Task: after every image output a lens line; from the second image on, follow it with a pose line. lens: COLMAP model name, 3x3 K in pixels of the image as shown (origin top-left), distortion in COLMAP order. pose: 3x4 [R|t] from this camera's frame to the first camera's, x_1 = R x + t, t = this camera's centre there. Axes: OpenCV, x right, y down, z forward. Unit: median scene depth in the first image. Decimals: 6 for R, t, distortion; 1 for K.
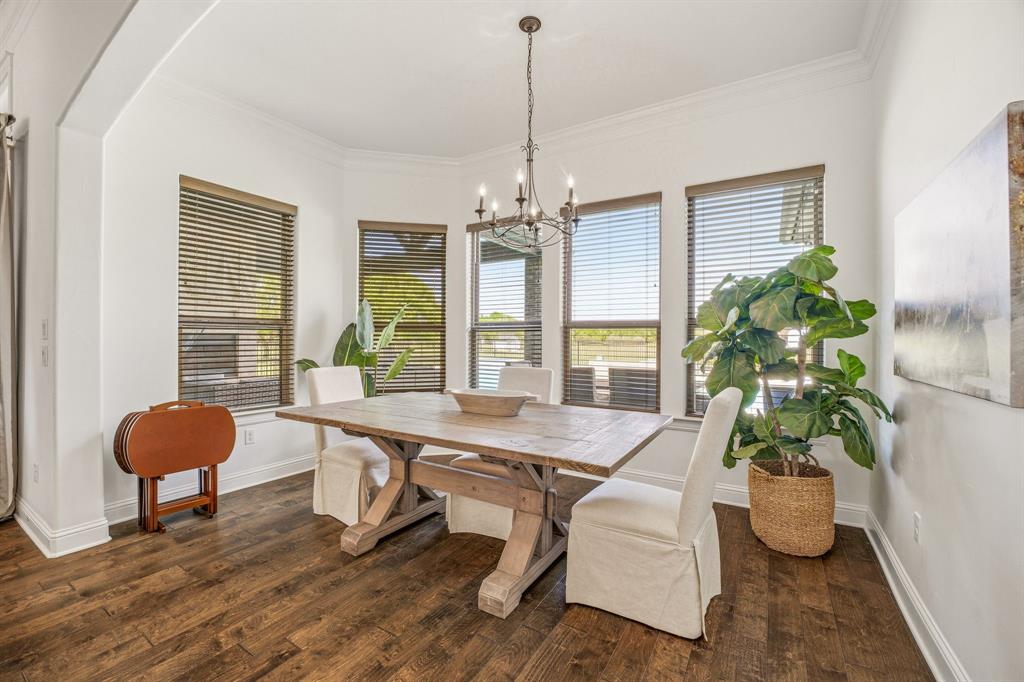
lens RADIAL K [[432.1, 0, 509.0], [0, 432.1, 339.7], [0, 0, 1]] dist [-0.021701, 0.000459]
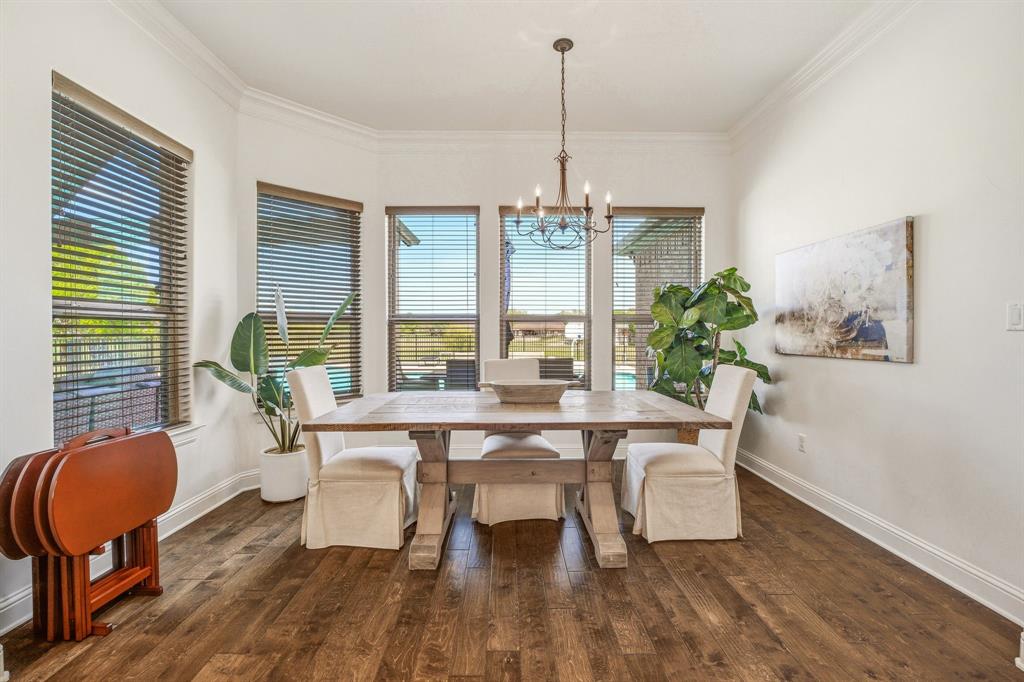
lens RADIAL K [[455.1, 0, 509.8], [0, 455.1, 337.8], [0, 0, 1]] dist [-0.014074, -0.000833]
pose [[0.833898, -0.011755, 0.551794, -0.644789], [0.005898, 0.999906, 0.012389, -0.000711], [-0.551888, -0.007076, 0.833889, 0.091264]]
